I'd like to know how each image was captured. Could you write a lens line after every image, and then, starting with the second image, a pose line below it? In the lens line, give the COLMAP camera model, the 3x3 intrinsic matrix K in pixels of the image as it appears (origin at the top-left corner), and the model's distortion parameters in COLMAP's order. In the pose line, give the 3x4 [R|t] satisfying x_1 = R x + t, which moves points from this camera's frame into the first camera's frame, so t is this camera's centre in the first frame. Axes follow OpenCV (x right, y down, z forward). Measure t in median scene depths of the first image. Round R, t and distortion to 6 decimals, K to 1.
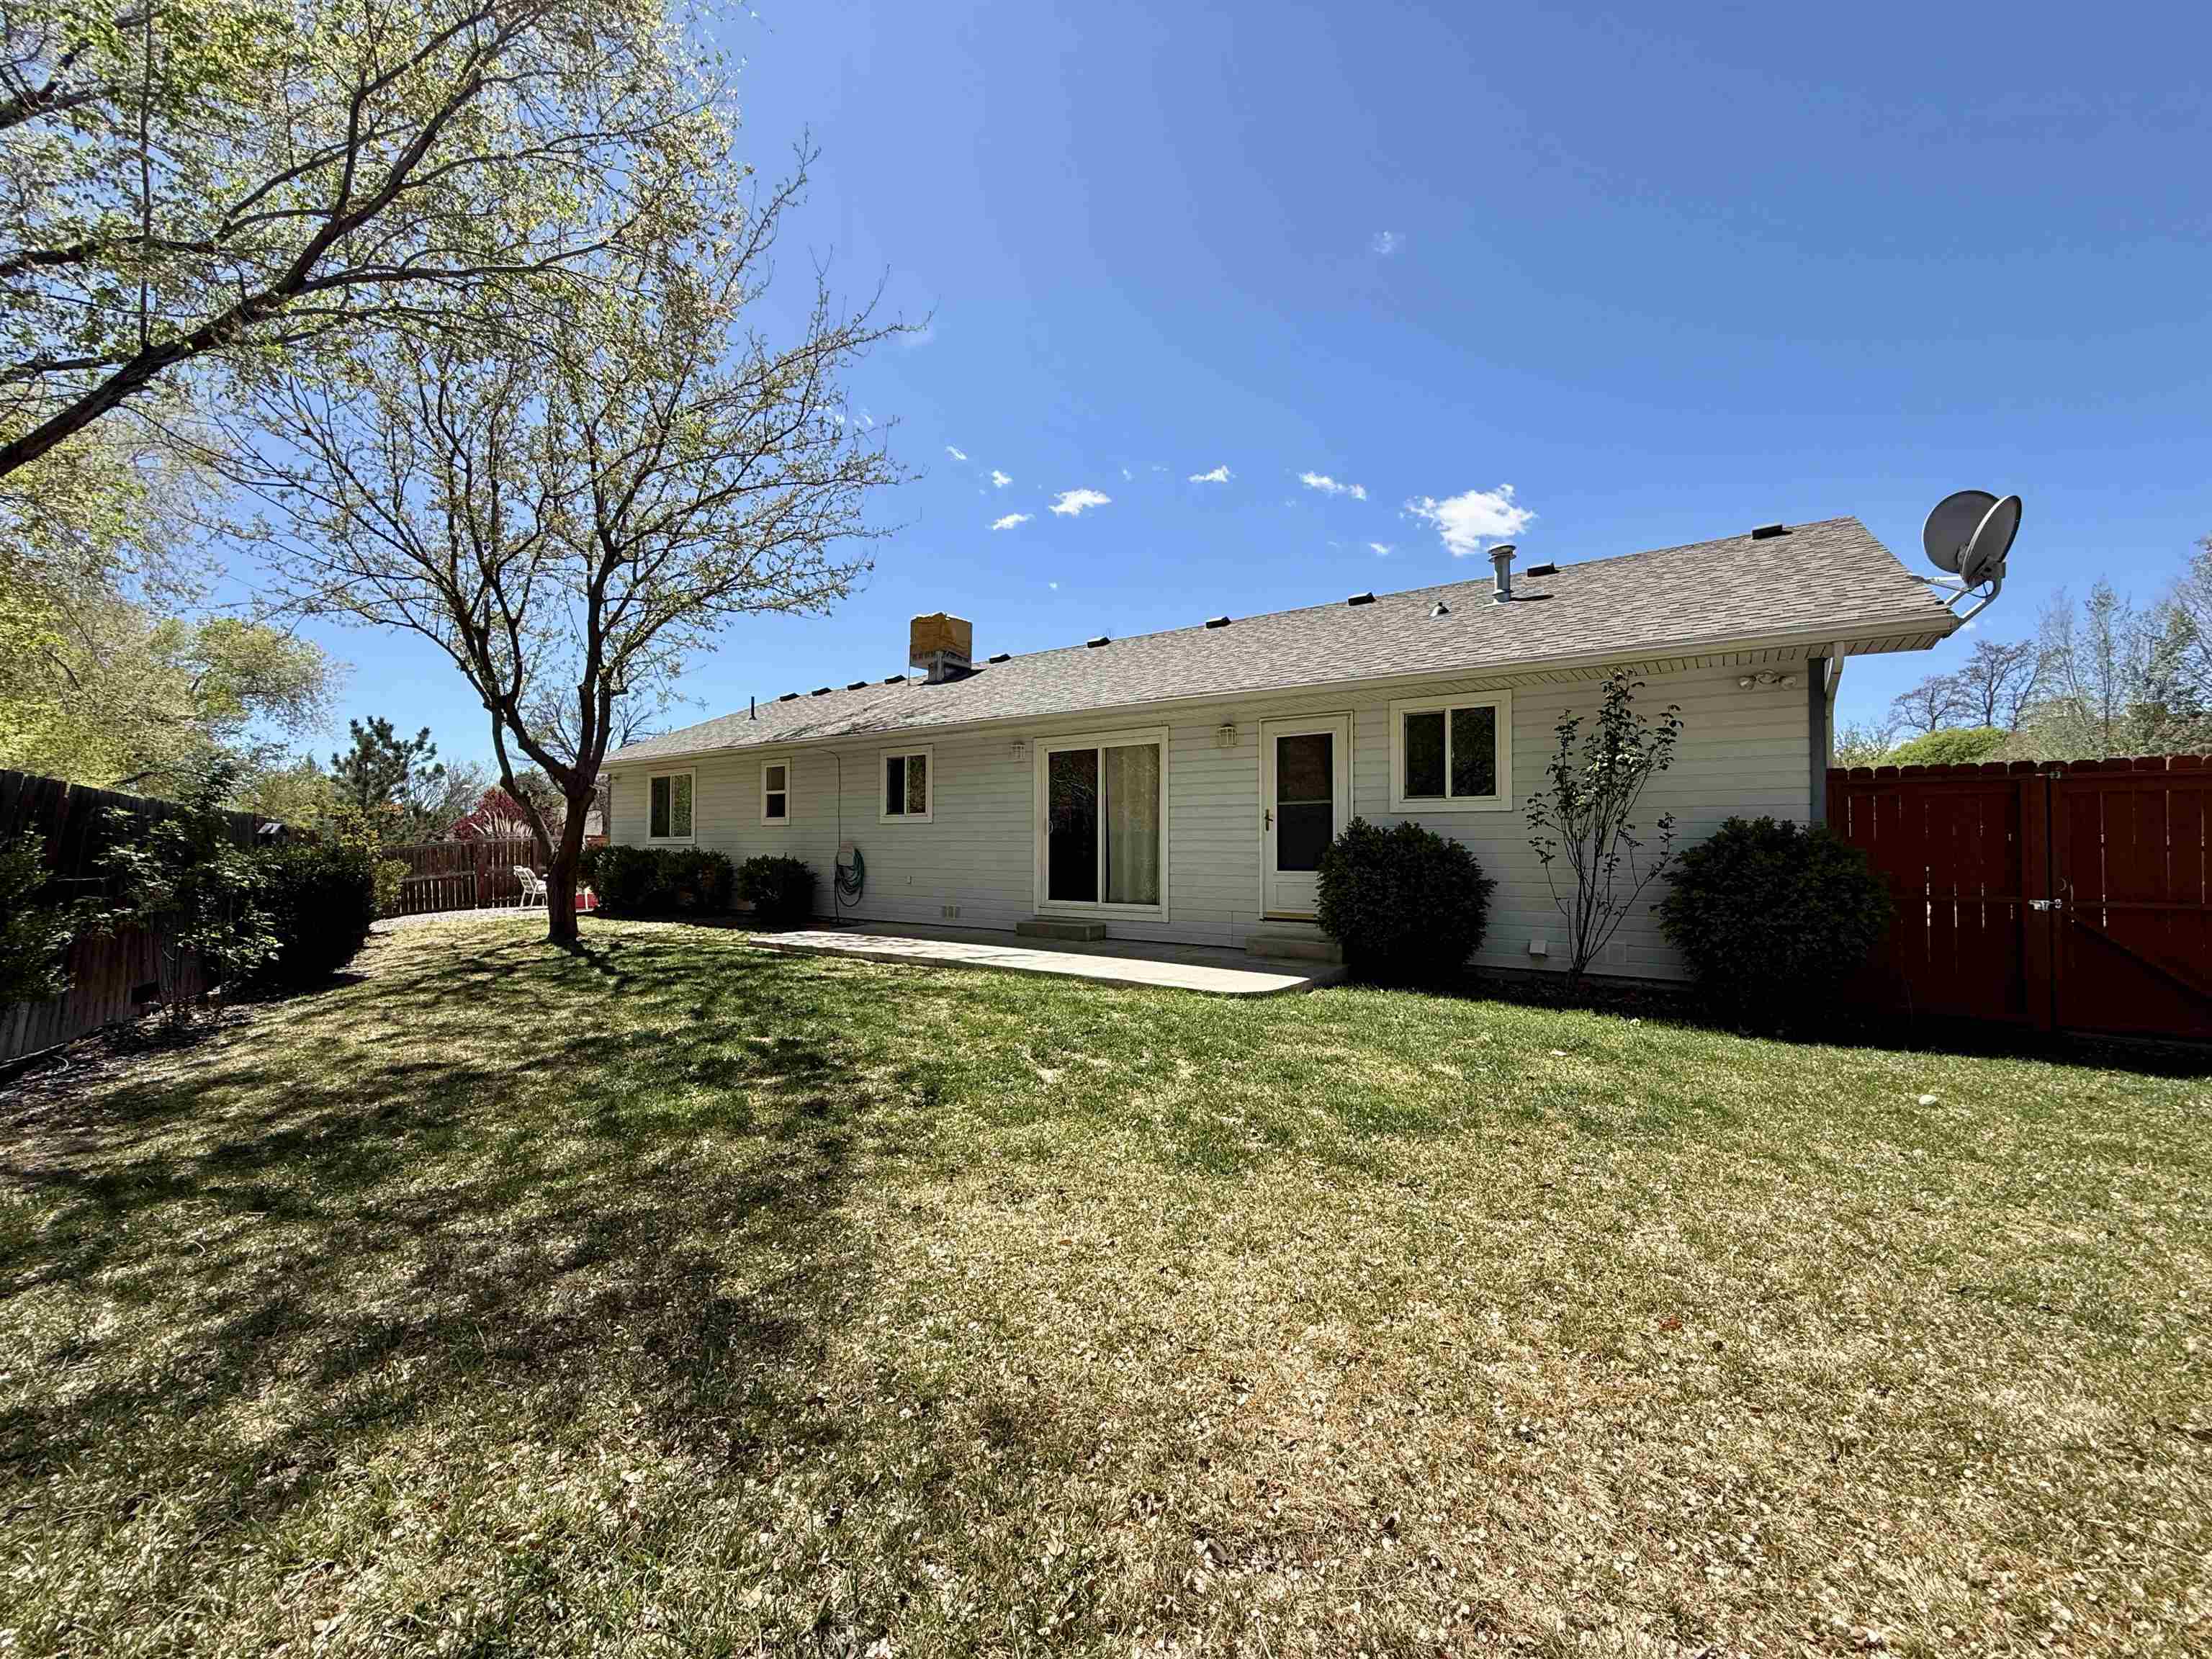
lens RADIAL K [[881.9, 0, 1106.4], [0, 881.9, 828.1], [0, 0, 1]] dist [-0.003022, 0.000584]
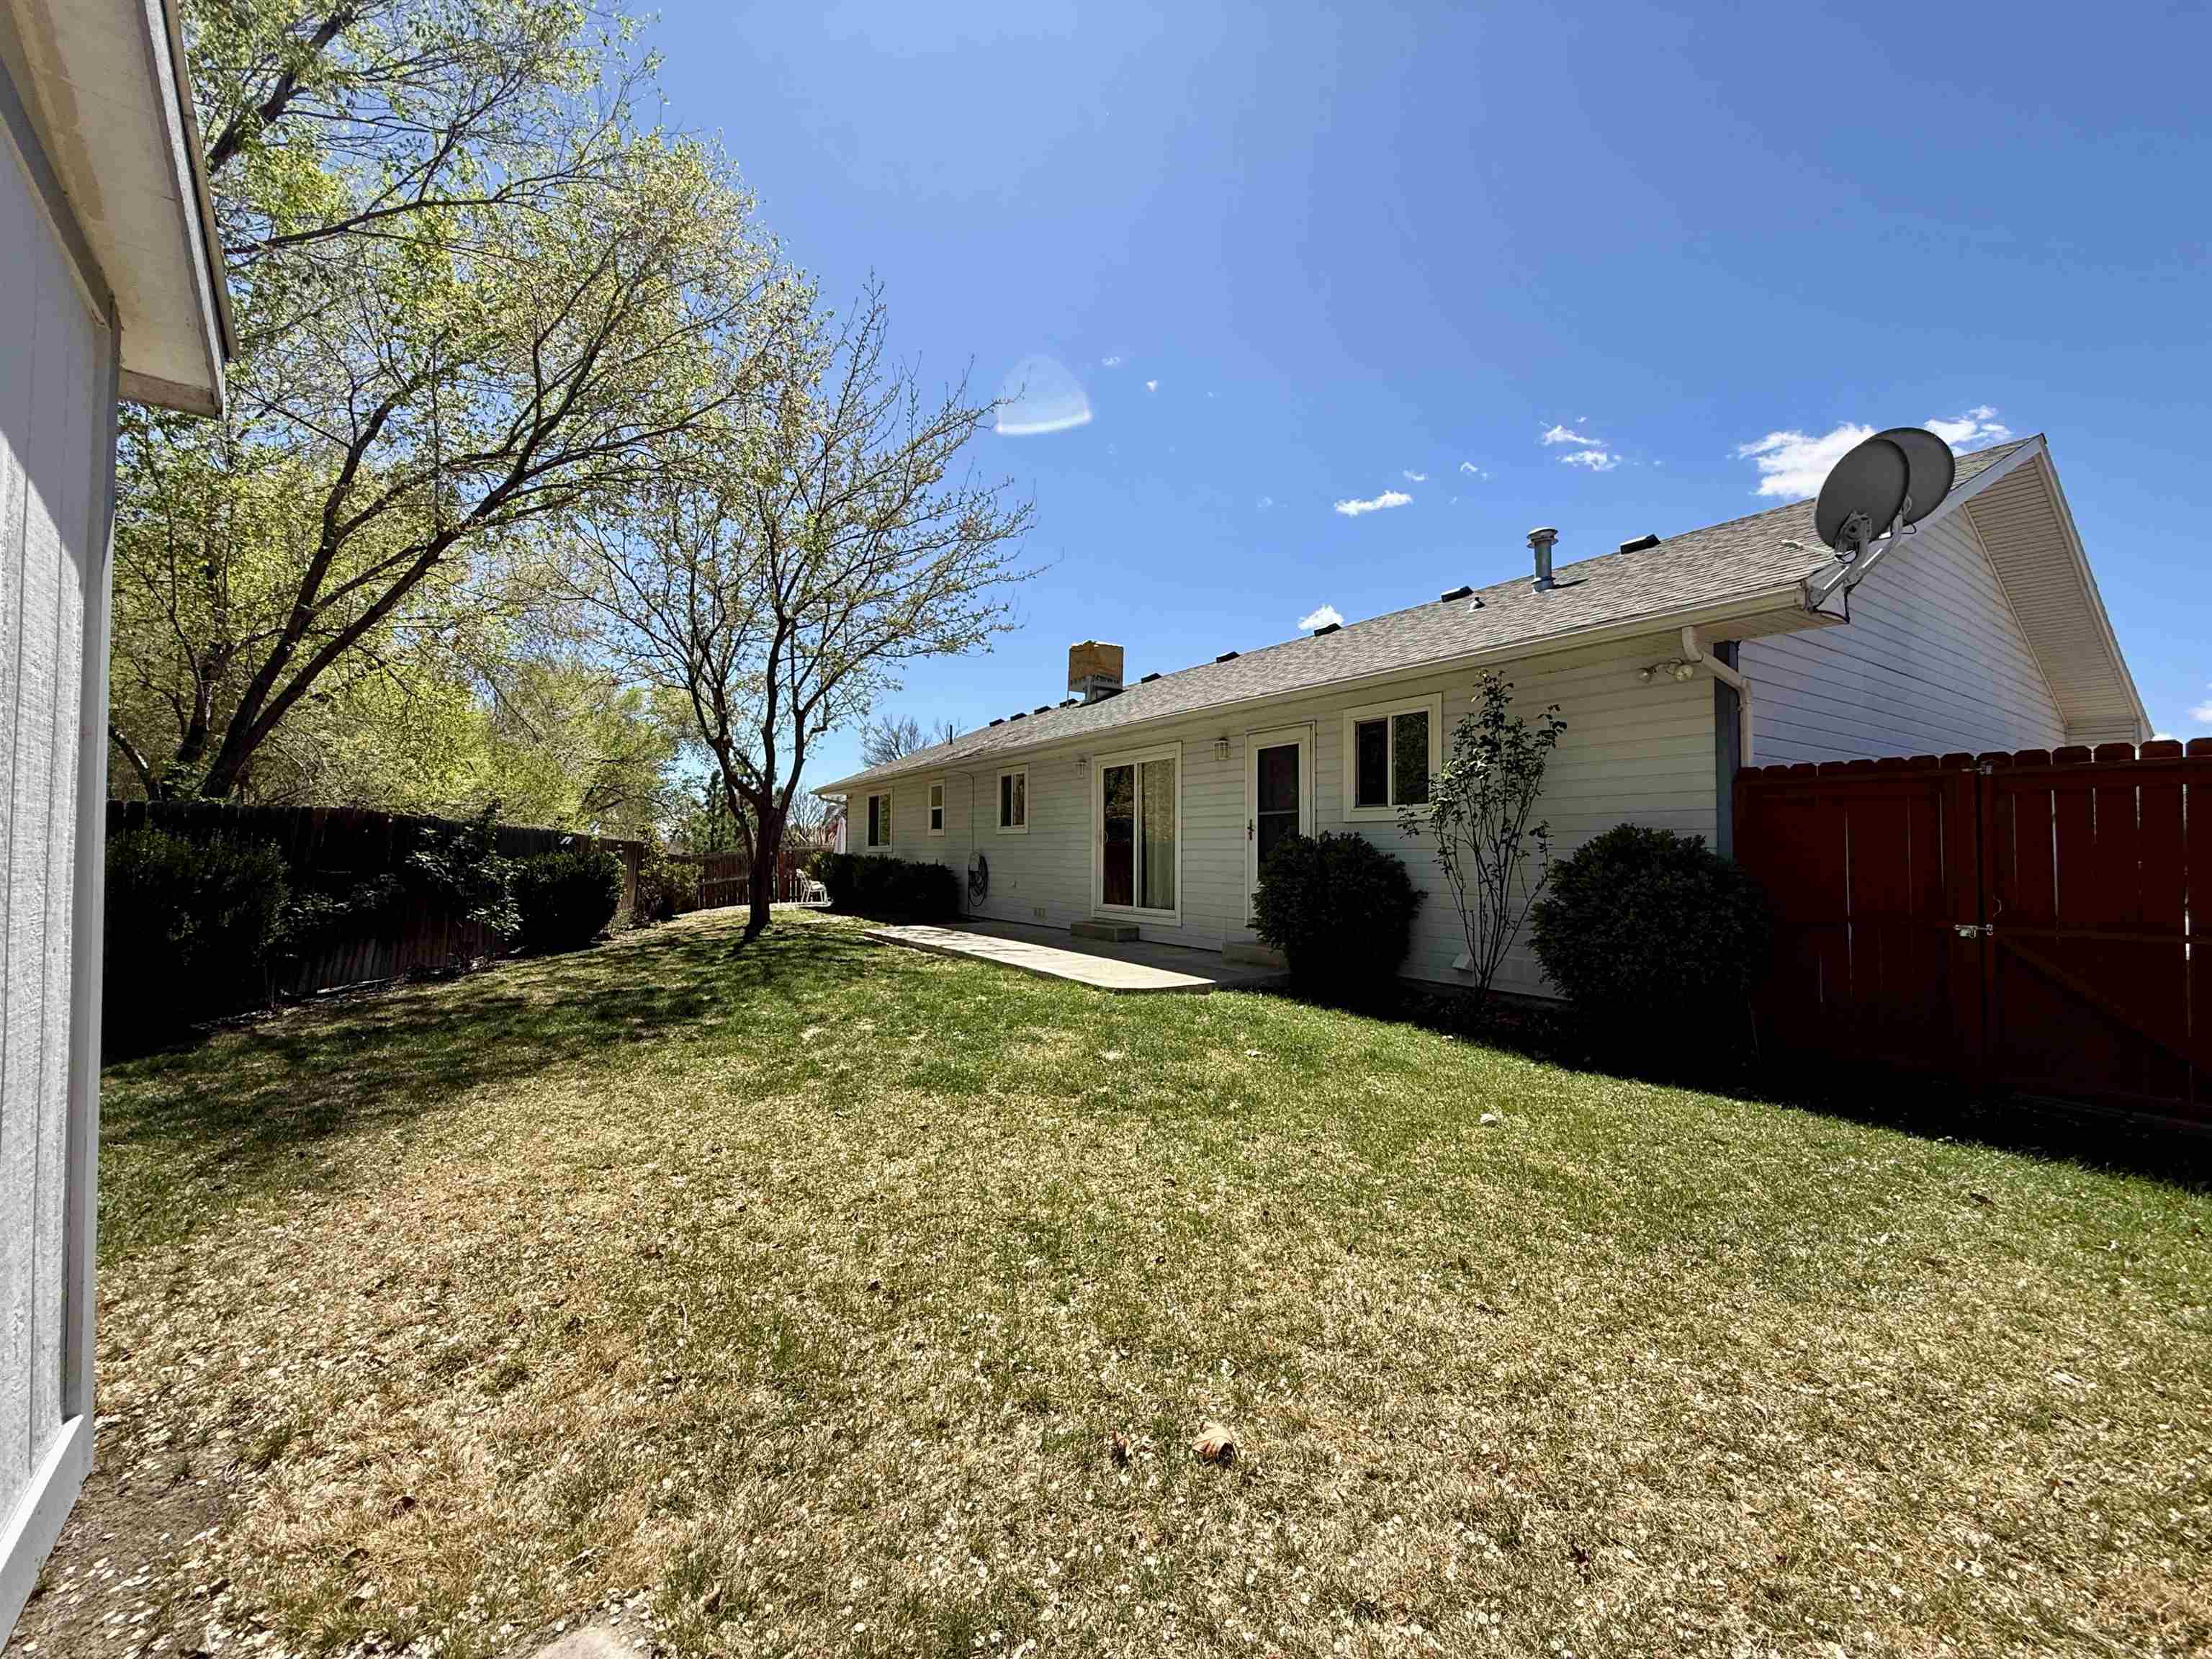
lens RADIAL K [[881.9, 0, 1095.5], [0, 881.9, 831.1], [0, 0, 1]] dist [-0.003022, 0.000584]
pose [[0.932237, -0.006318, -0.361793, 0.395655], [0.004226, 0.999969, -0.006573, -0.001701], [0.361823, 0.004599, 0.932235, -0.027673]]
